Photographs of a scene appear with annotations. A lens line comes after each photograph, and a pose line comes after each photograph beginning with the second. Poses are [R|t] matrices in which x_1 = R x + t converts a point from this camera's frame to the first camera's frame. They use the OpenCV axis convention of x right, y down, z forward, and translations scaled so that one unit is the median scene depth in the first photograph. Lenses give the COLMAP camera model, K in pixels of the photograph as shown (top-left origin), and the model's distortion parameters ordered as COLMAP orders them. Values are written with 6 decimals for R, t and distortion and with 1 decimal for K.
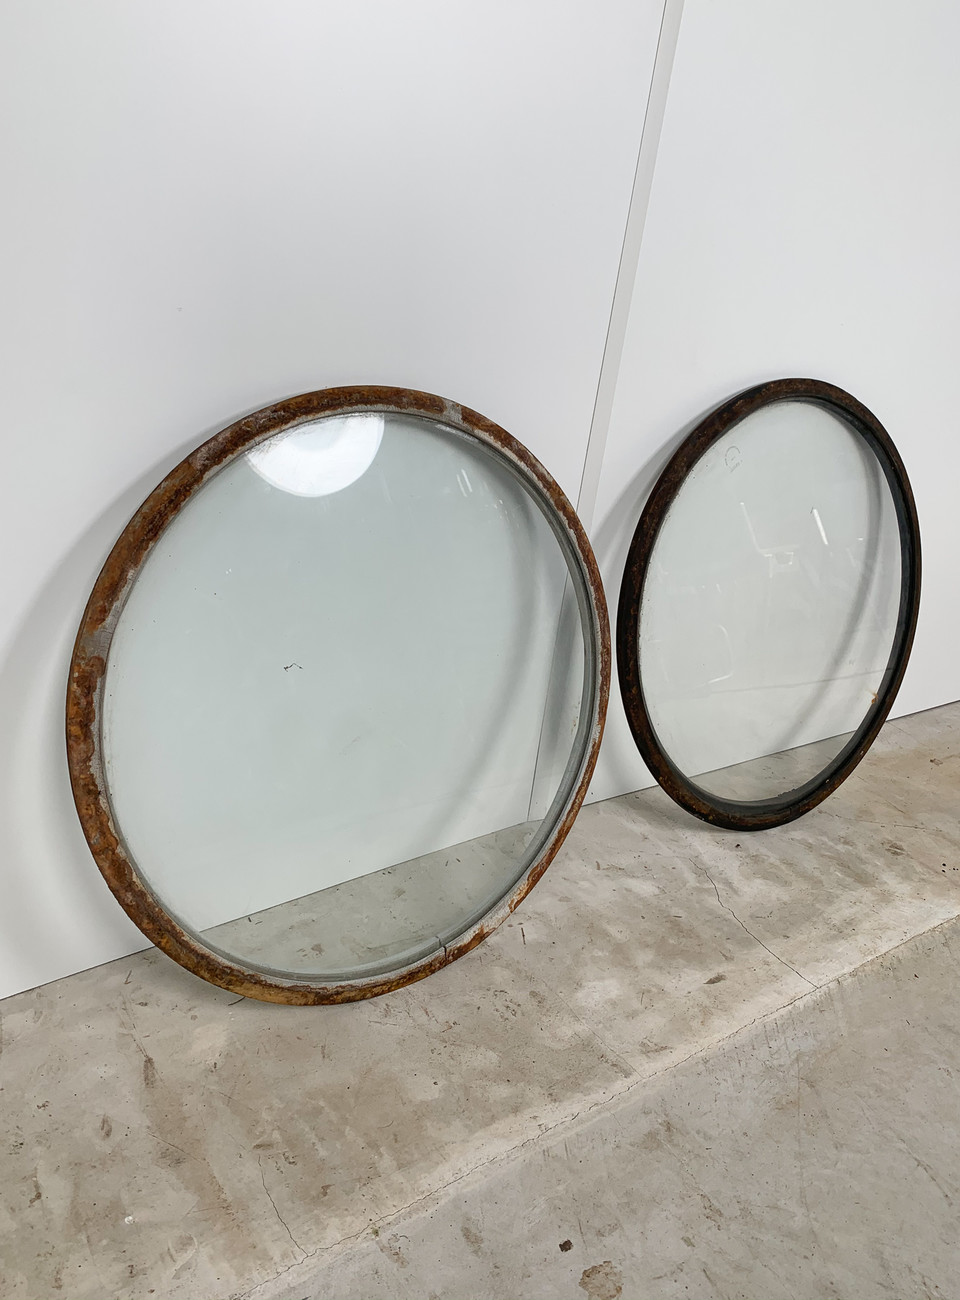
lens RADIAL K [[1087.7, 0, 498.9], [0, 1087.7, 572.2], [0, 0, 1]] dist [-0.022241, 0.018964]
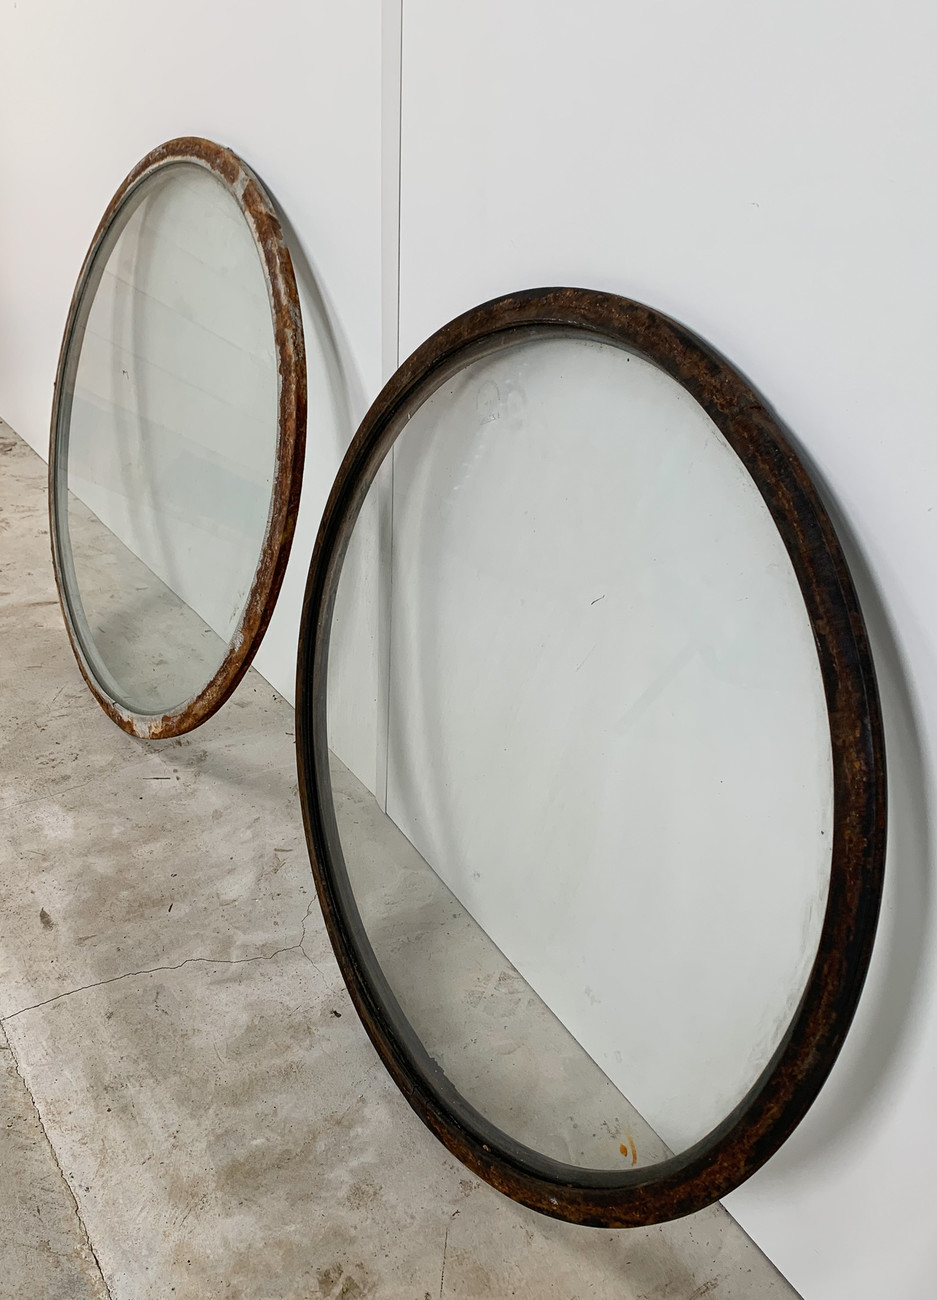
lens RADIAL K [[1308.6, 0, 511.4], [0, 1308.6, 624.3], [0, 0, 1]] dist [-0.019288, 0.000000]
pose [[-0.051669, 0.366096, -0.929142, 1.055366], [-0.387640, 0.850083, 0.356502, -0.302951], [0.920361, 0.378593, 0.097990, 1.205913]]
